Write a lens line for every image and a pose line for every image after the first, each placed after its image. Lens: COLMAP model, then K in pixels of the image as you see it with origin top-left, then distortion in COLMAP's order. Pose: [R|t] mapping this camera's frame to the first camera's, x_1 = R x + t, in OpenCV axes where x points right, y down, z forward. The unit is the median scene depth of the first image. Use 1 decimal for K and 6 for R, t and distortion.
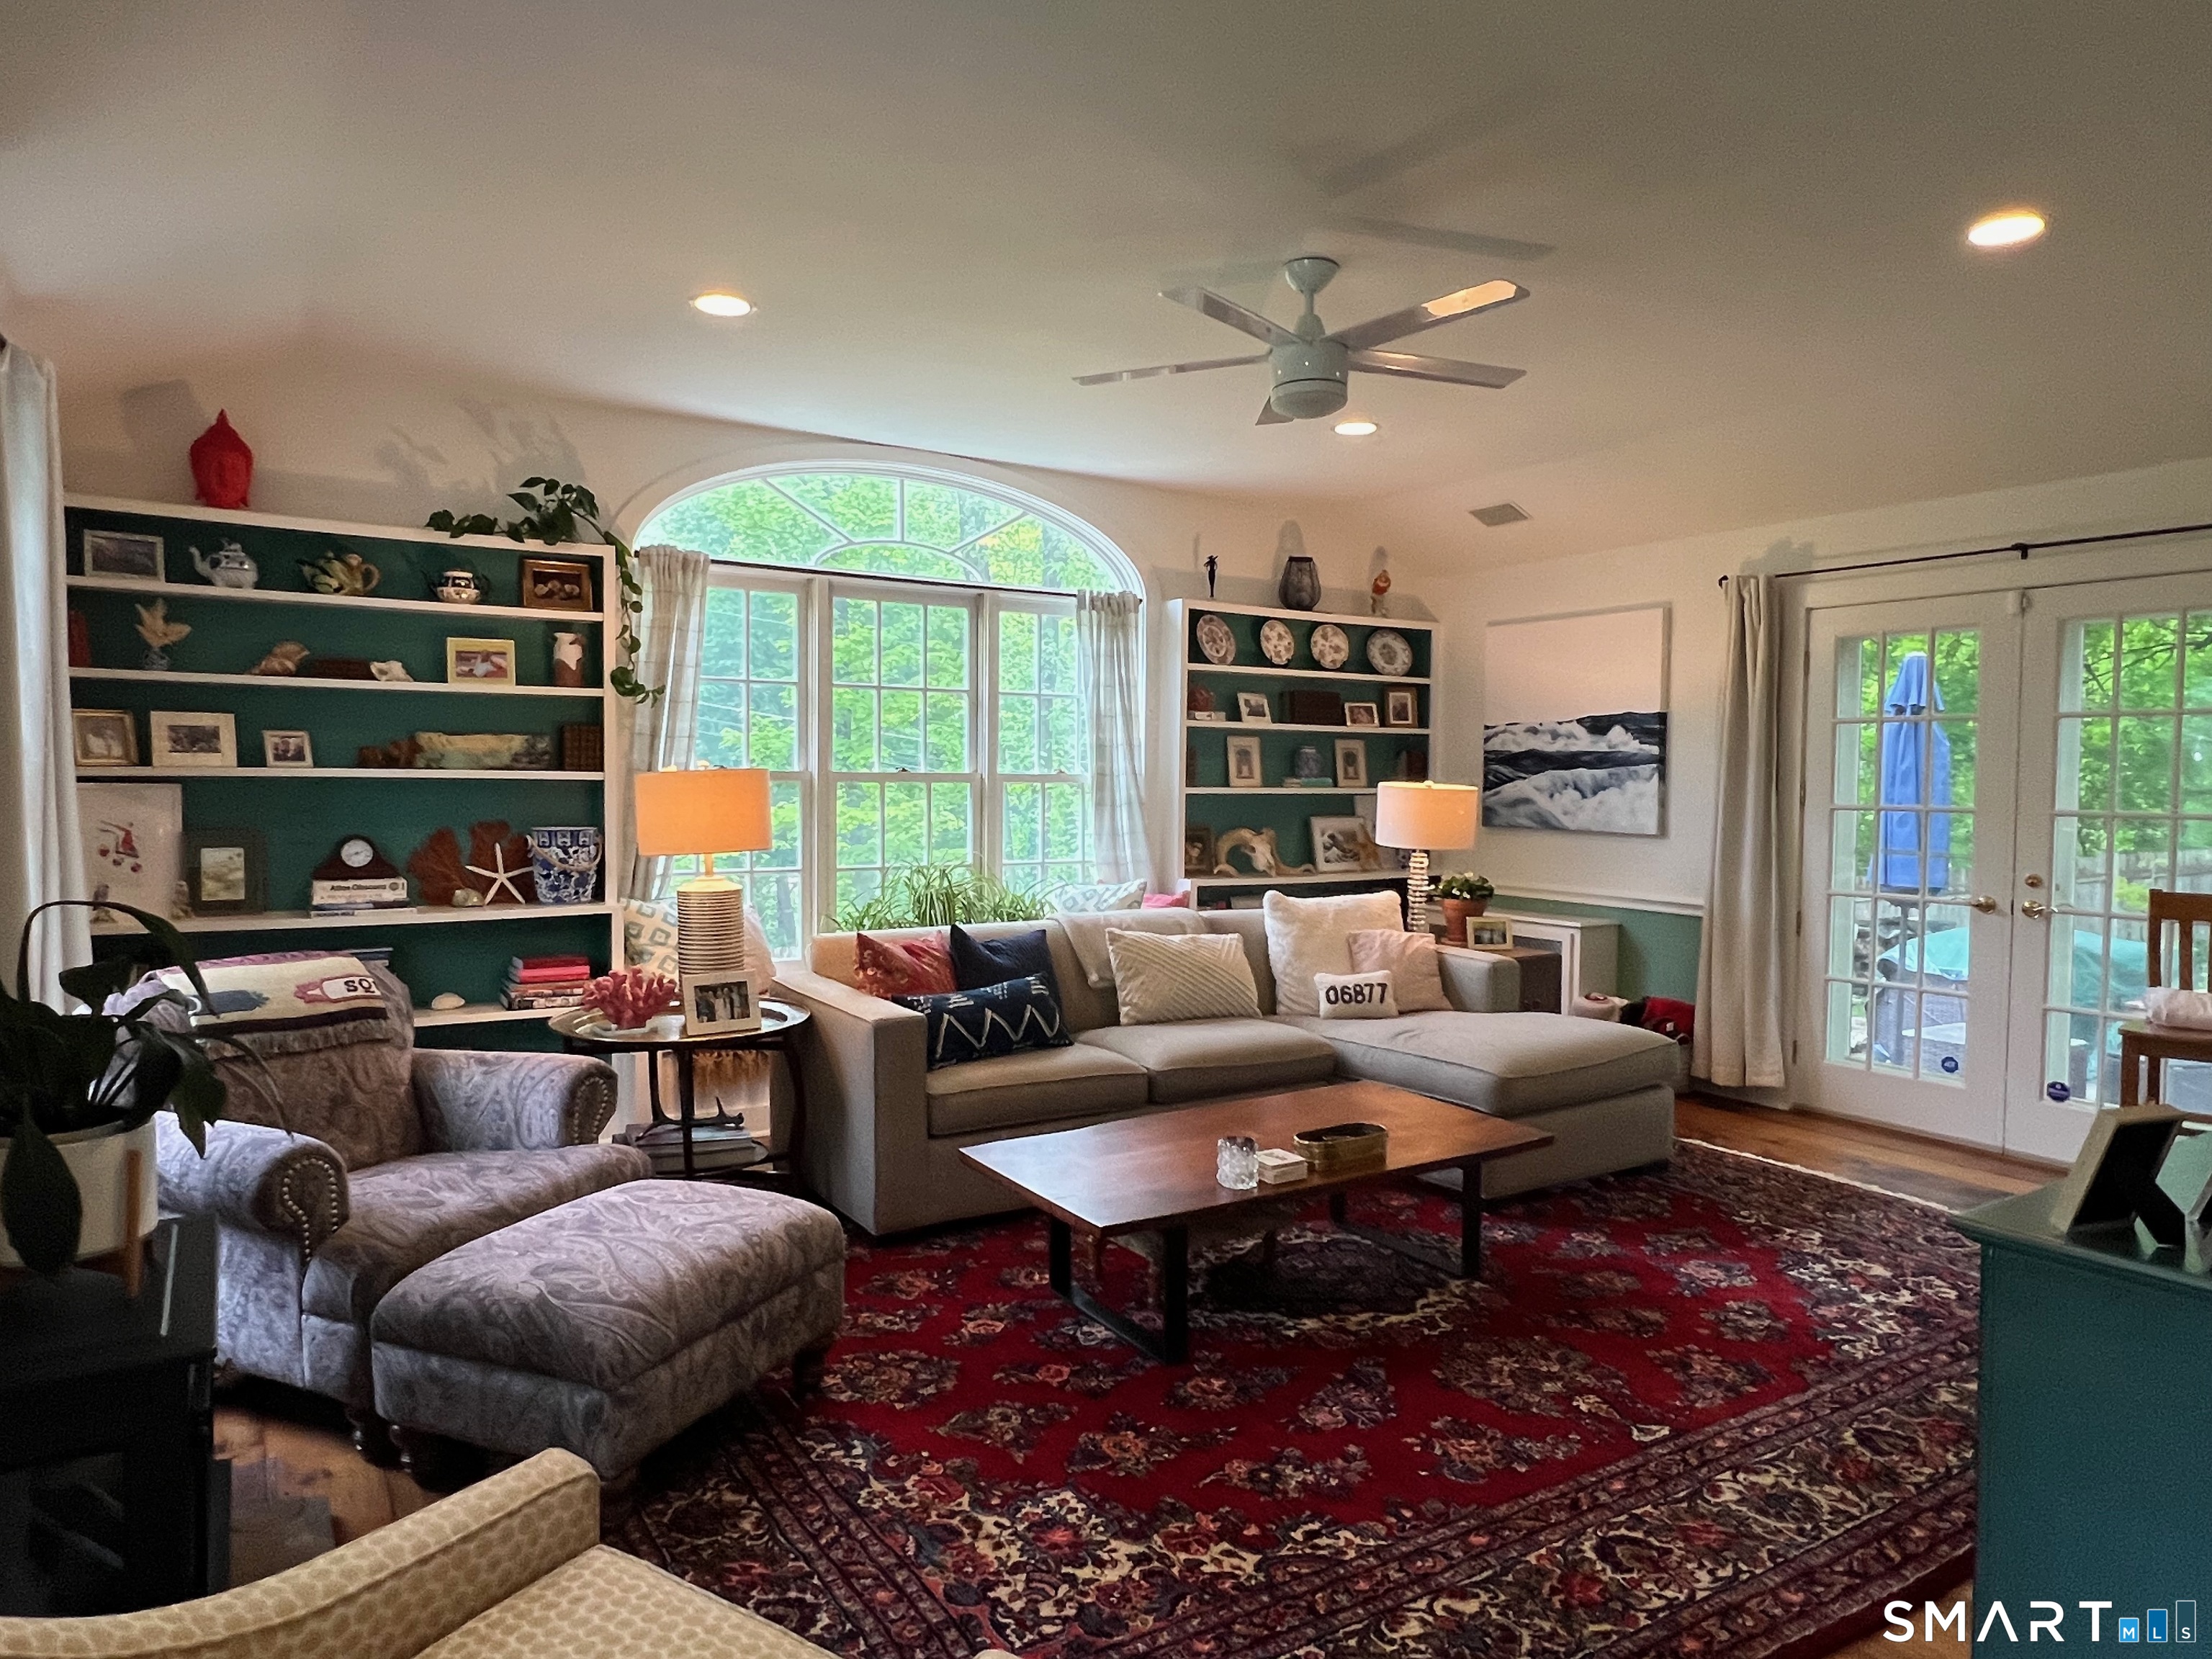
lens RADIAL K [[1370.2, 0, 1095.6], [0, 1370.2, 828.1], [0, 0, 1]] dist [-0.001430, 0.000058]
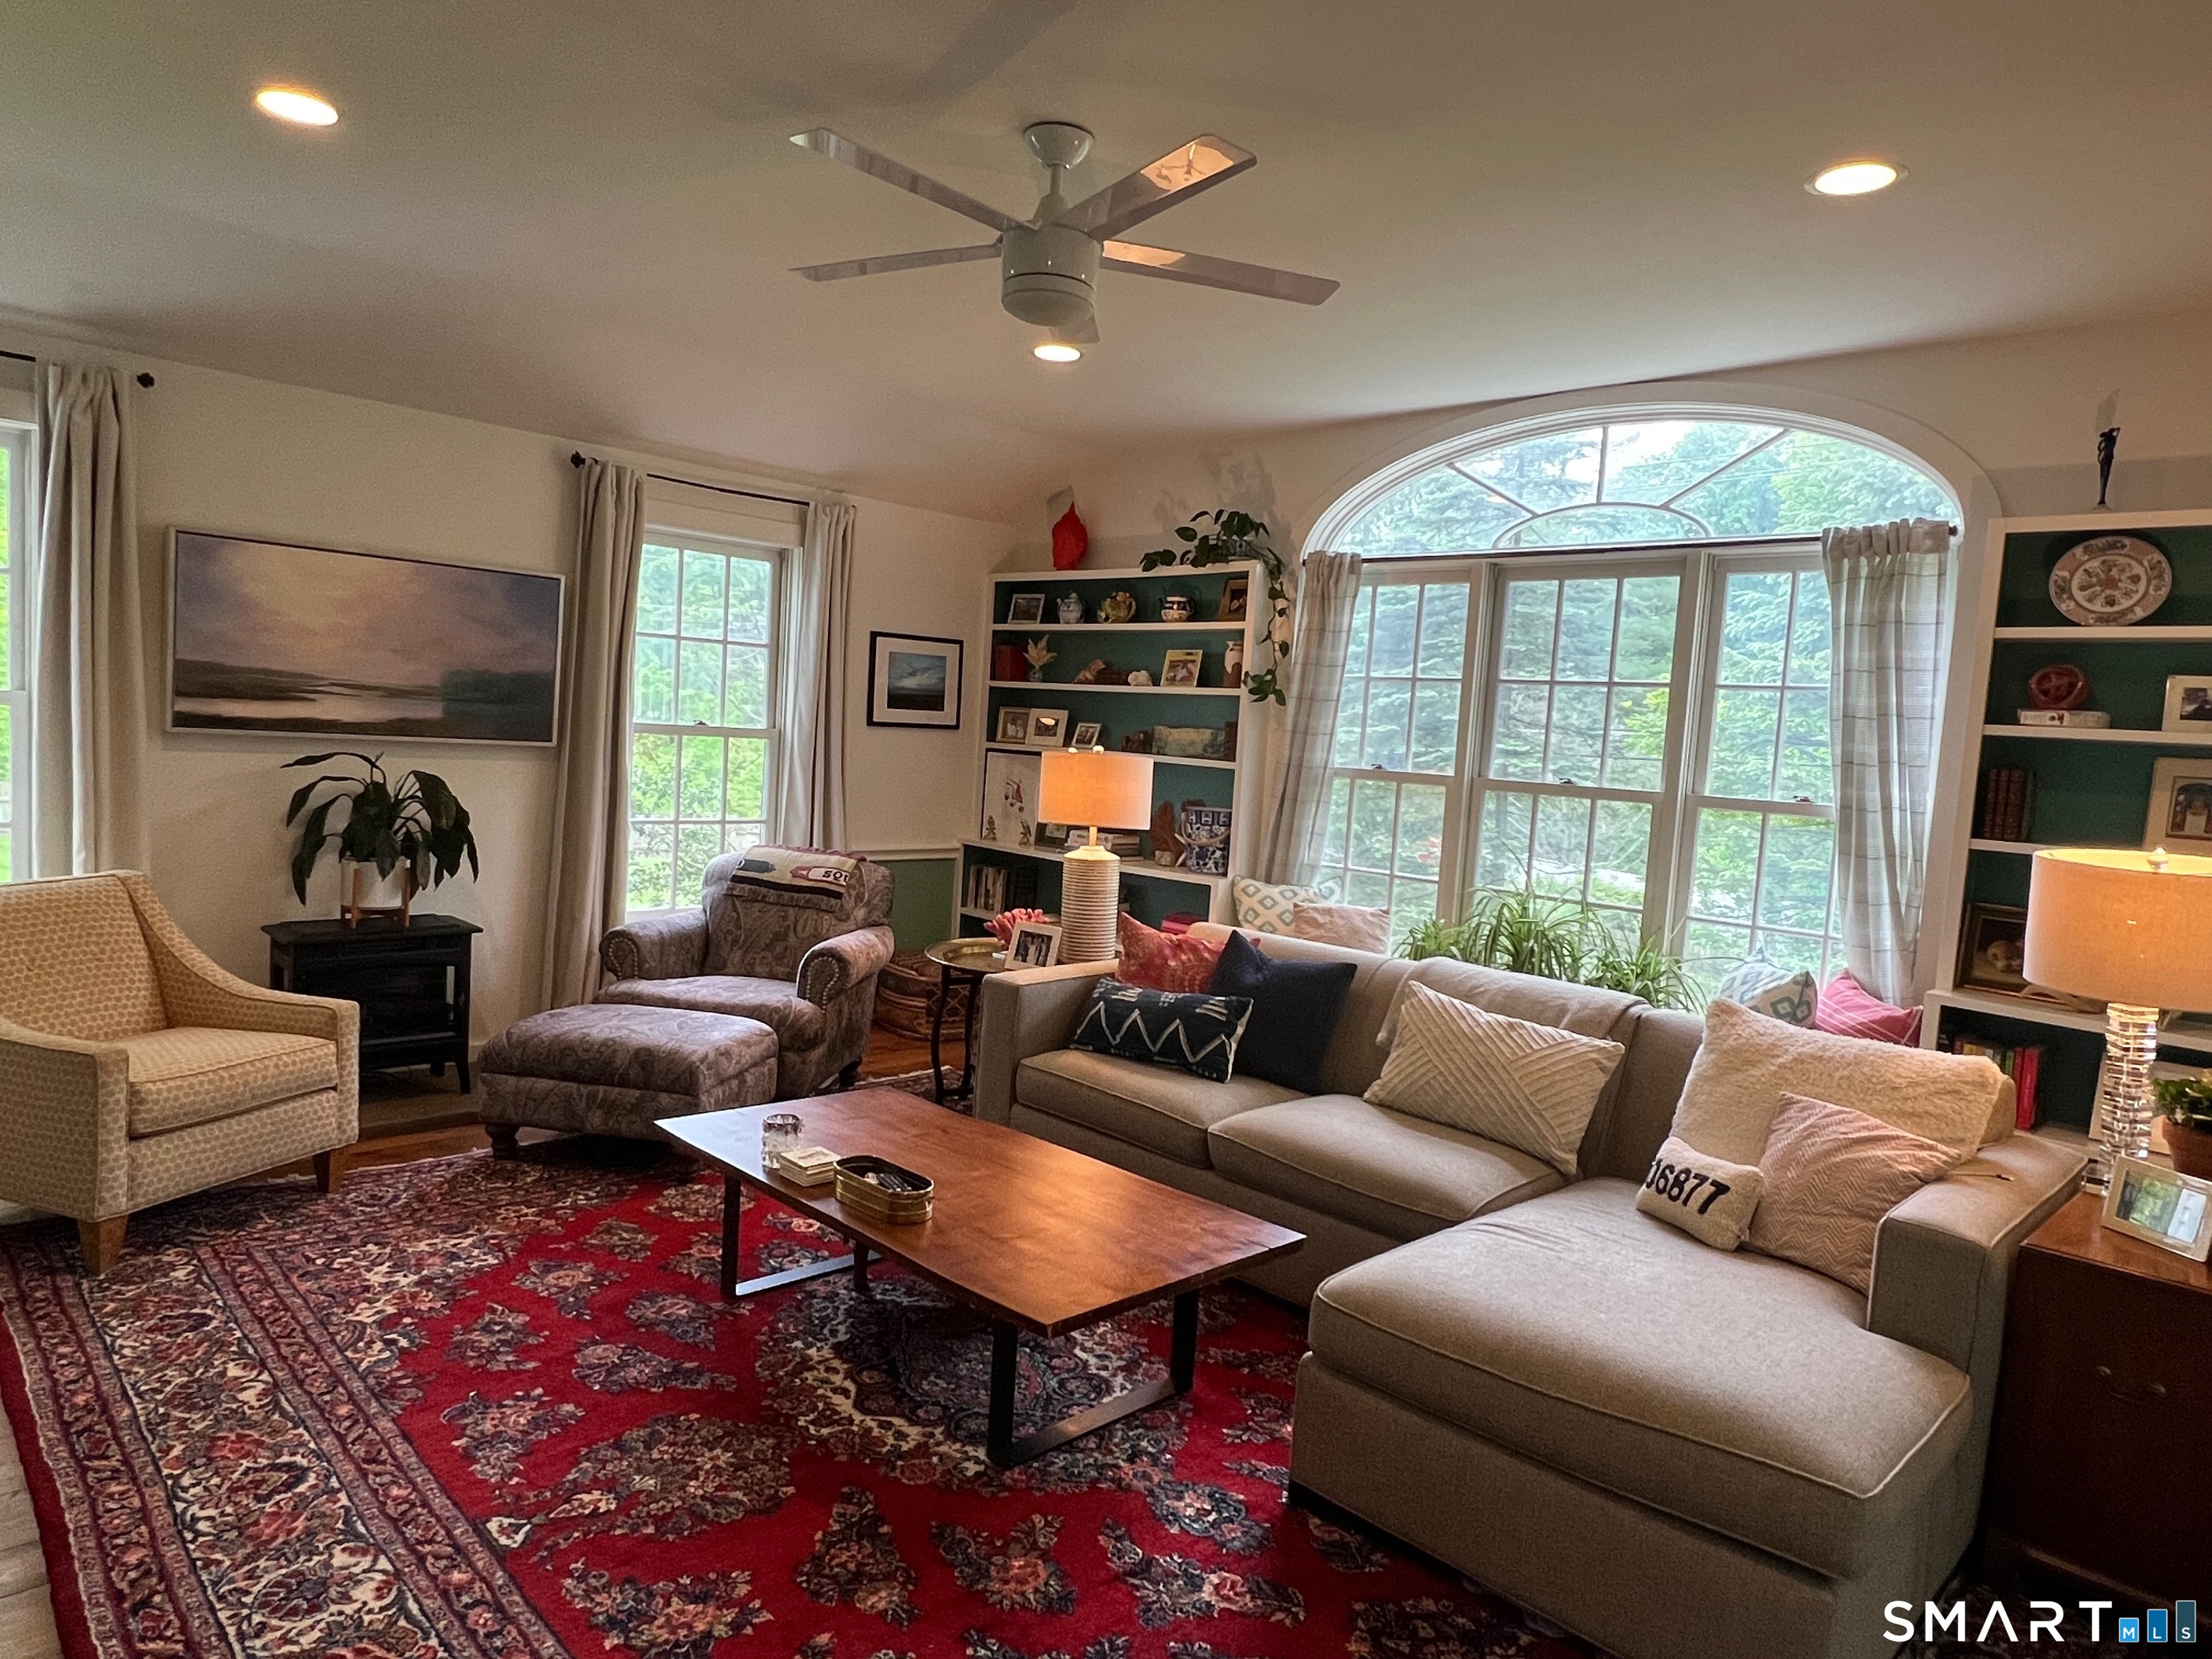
lens RADIAL K [[1370.2, 0, 1098.0], [0, 1370.2, 834.8], [0, 0, 1]] dist [-0.001430, 0.000058]
pose [[0.210264, 0.079467, -0.974410, 0.818326], [-0.099161, 0.993284, 0.059609, -0.042736], [0.972603, 0.084090, 0.216732, 0.736414]]
